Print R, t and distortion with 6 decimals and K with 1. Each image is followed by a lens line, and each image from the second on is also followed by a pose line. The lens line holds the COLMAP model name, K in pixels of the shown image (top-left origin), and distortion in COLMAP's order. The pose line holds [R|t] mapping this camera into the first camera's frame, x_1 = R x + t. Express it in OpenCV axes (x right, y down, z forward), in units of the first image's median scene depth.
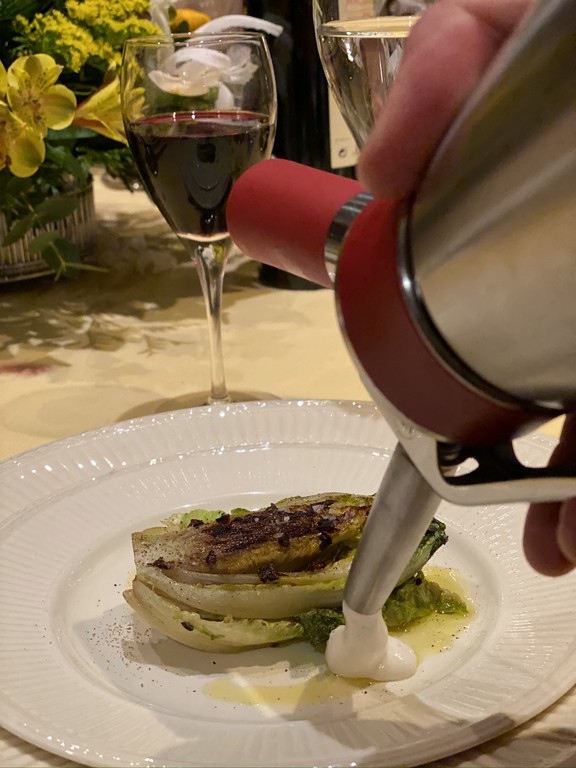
lens RADIAL K [[1180.7, 0, 288.0], [0, 1180.7, 384.0], [0, 0, 1]] dist [0.031608, 0.099964]
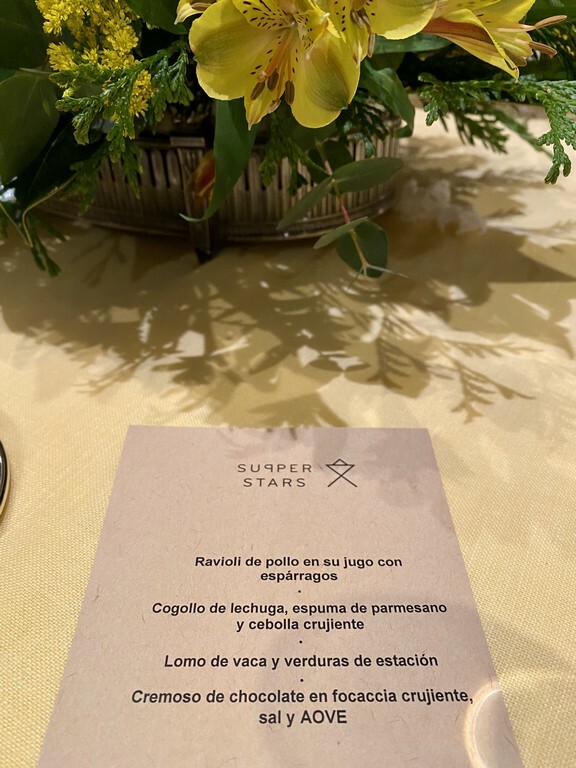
lens RADIAL K [[591.6, 0, 288.0], [0, 591.6, 384.0], [0, 0, 1]] dist [0.009545, 0.001335]
pose [[0.961428, 0.167124, -0.218461, -0.136733], [-0.094550, 0.946649, 0.308084, -0.128374], [0.258294, -0.275545, 0.925937, 0.626403]]
